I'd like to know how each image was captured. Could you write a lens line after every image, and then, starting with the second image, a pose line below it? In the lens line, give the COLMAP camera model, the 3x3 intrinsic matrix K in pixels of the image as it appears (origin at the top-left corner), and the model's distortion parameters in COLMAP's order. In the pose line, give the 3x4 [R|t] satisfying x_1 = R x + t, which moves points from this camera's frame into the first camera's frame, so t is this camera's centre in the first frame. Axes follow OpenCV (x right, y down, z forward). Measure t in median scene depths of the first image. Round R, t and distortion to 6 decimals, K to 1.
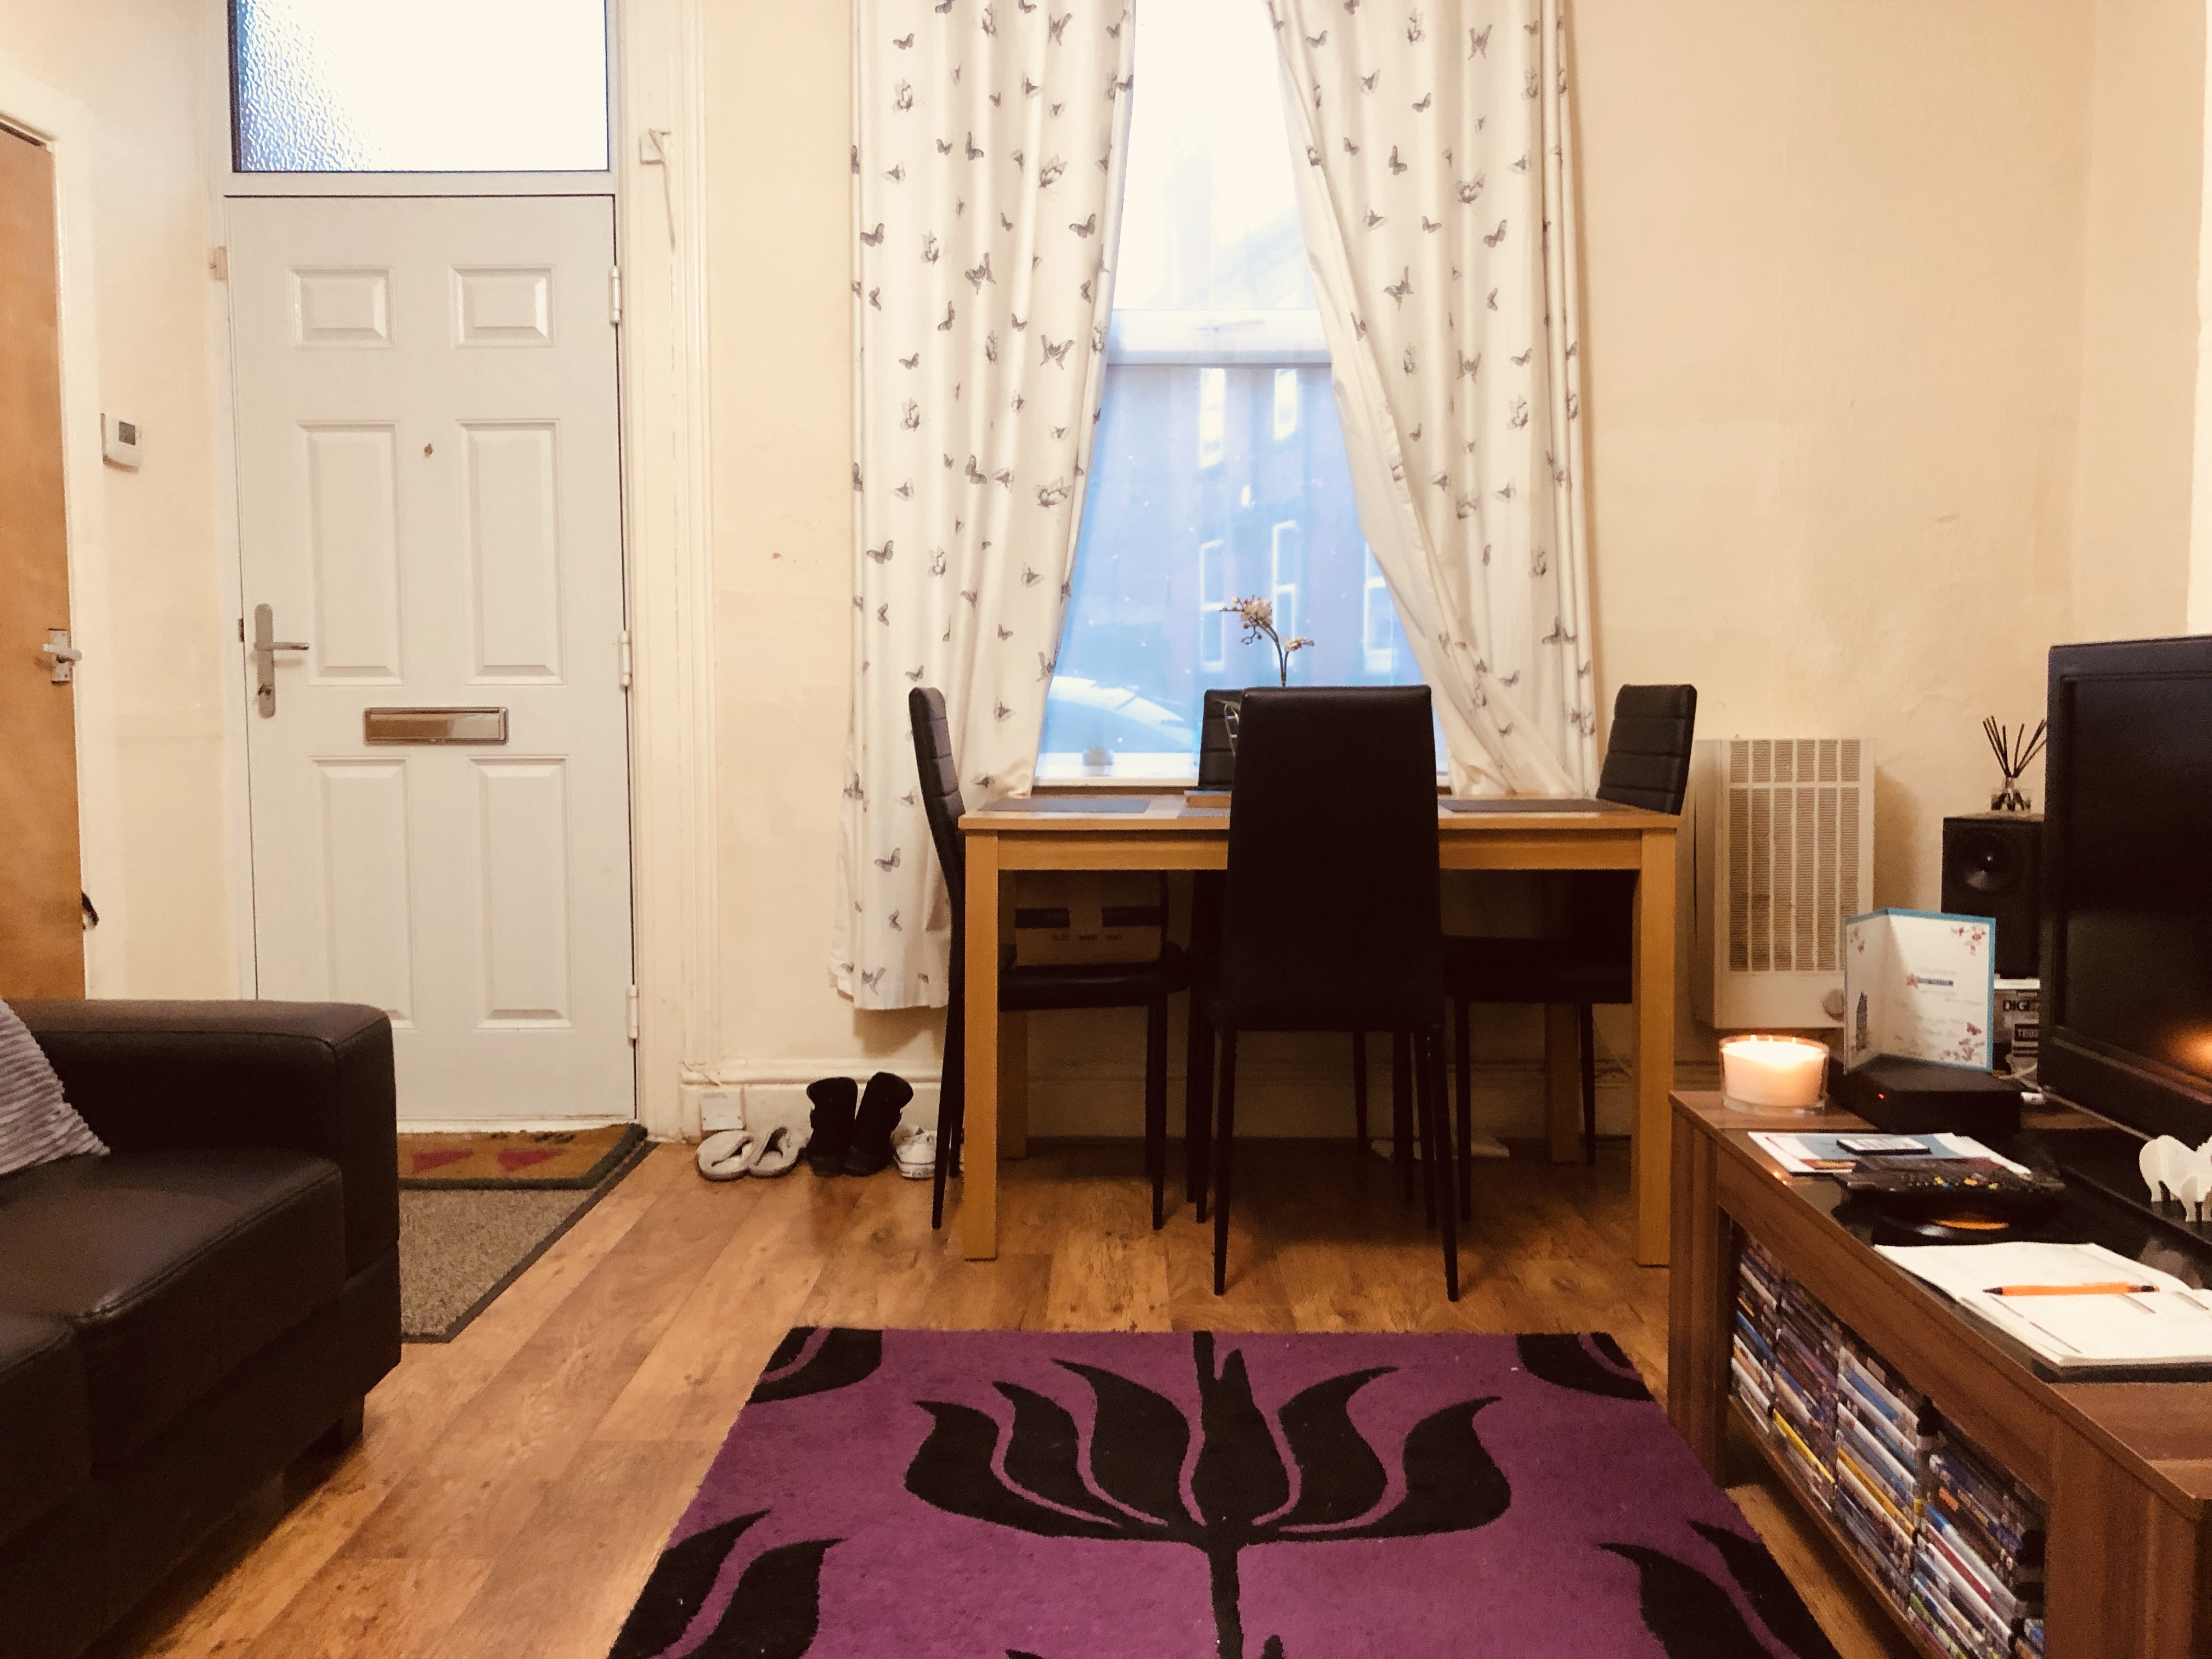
lens RADIAL K [[1817.9, 0, 1106.0], [0, 1817.9, 829.5], [0, 0, 1]] dist [0.016840, 0.004858]
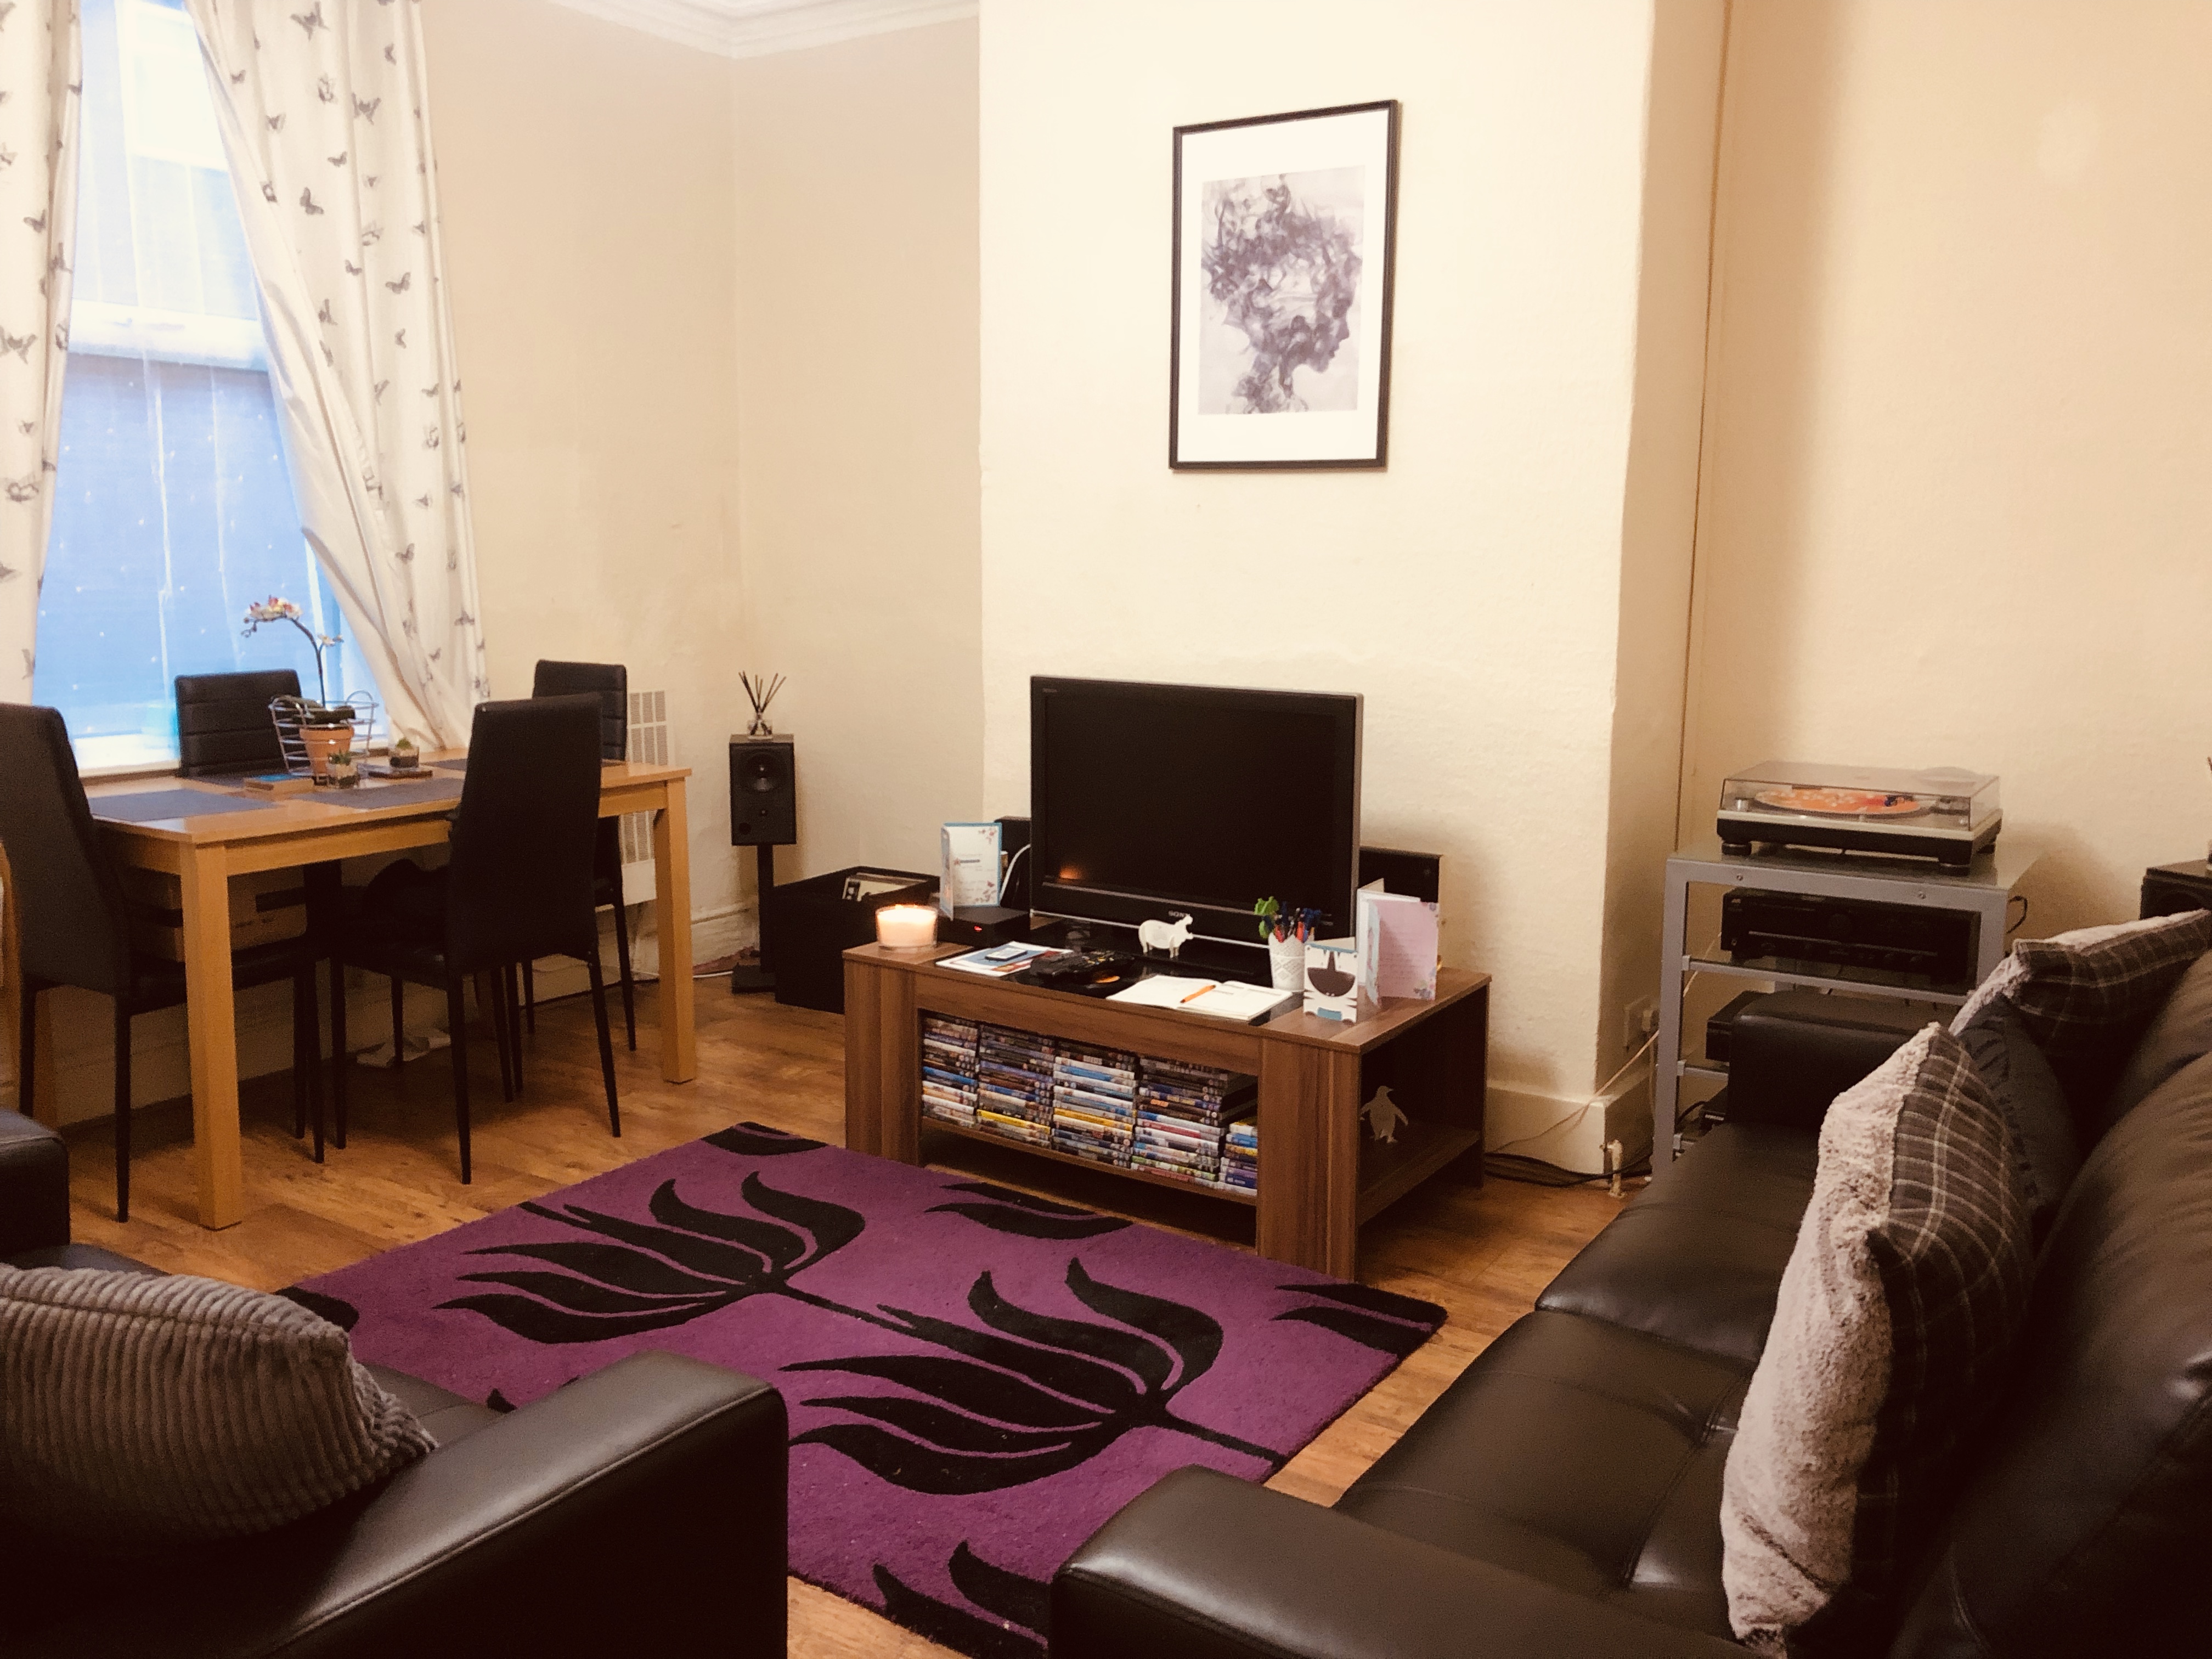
lens RADIAL K [[1820.7, 0, 1114.3], [0, 1820.7, 806.4], [0, 0, 1]] dist [0.102190, -0.172343]
pose [[0.538734, -0.114211, 0.834699, -0.816339], [0.048620, 0.993332, 0.104536, -0.127871], [-0.841072, -0.015735, 0.540694, -0.065212]]
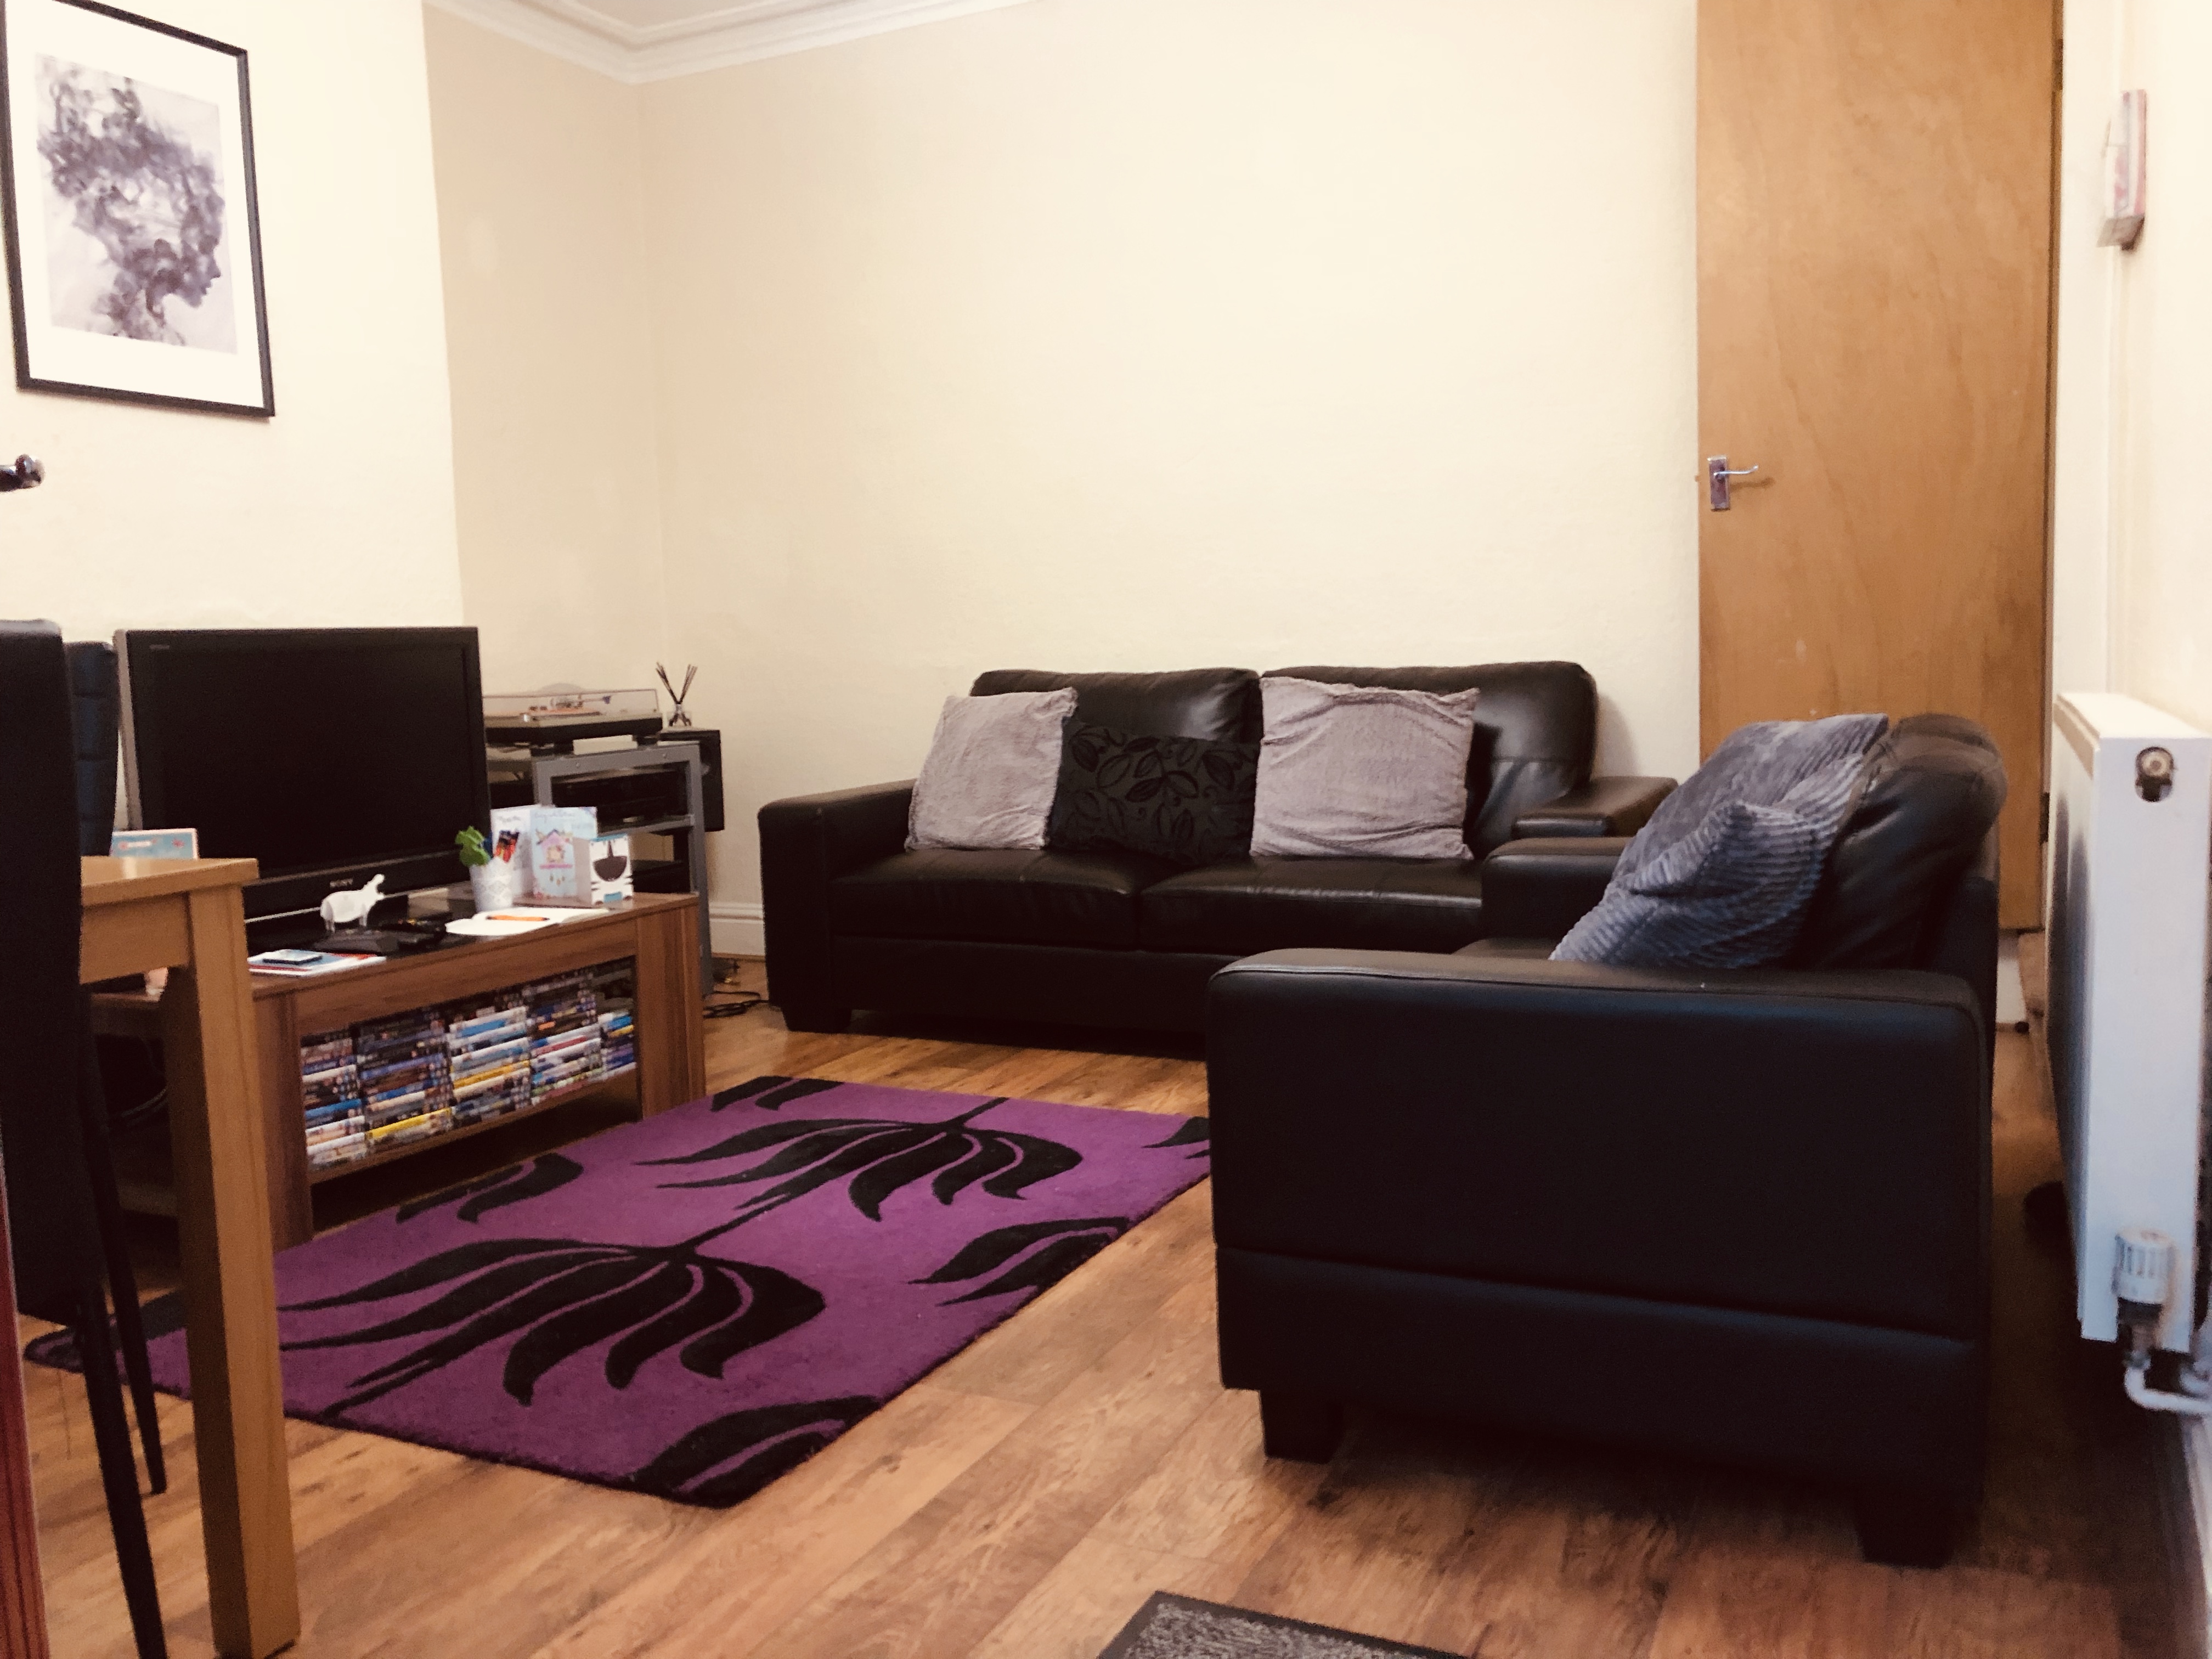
lens RADIAL K [[1810.0, 0, 1106.0], [0, 1810.0, 829.5], [0, 0, 1]] dist [0.046780, -0.069382]
pose [[-0.905923, -0.004644, 0.423417, -0.648701], [0.070733, 0.984231, 0.162132, -0.101409], [-0.417493, 0.176829, -0.891309, 1.614806]]
